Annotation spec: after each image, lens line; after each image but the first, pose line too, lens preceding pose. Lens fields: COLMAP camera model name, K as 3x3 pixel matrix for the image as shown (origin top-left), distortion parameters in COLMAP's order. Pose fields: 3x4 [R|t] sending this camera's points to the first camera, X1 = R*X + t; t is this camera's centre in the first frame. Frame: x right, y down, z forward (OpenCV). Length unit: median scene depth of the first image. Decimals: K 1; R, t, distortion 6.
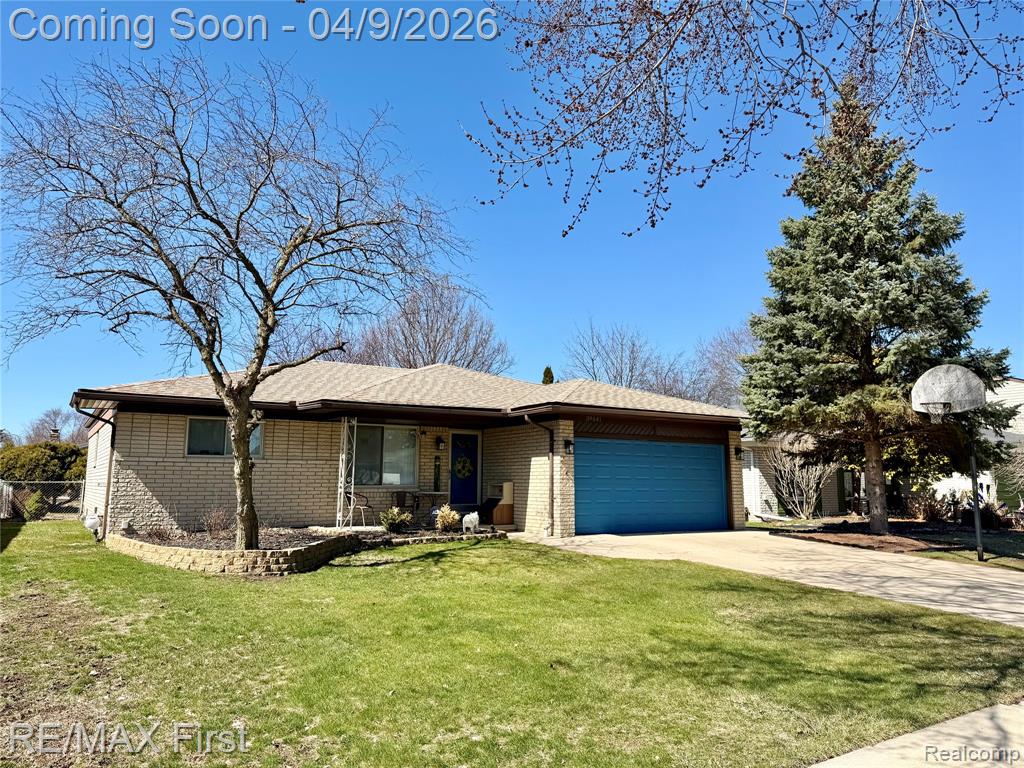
lens RADIAL K [[726.0, 0, 514.4], [0, 726.0, 385.5], [0, 0, 1]] dist [0.042849, -0.007103]
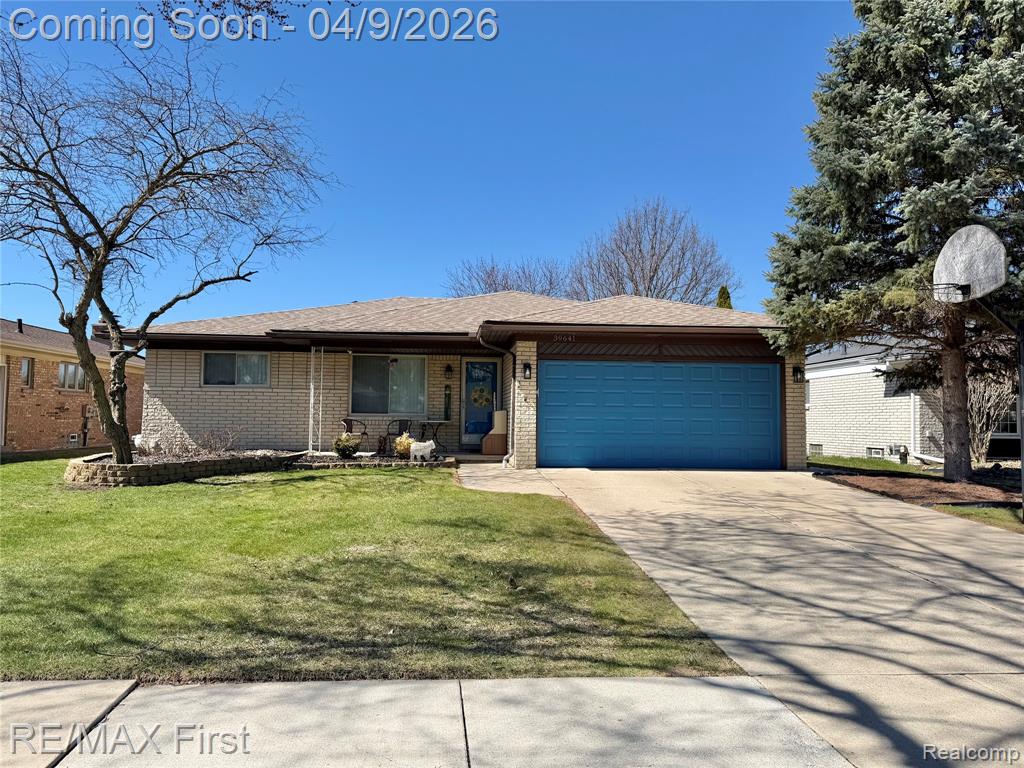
lens RADIAL K [[726.0, 0, 512.6], [0, 726.0, 382.5], [0, 0, 1]] dist [0.042849, -0.007103]
pose [[0.884805, -0.020114, -0.465526, 0.476772], [0.055682, 0.996473, 0.062777, 0.041989], [0.462622, -0.081467, 0.882805, 0.196497]]
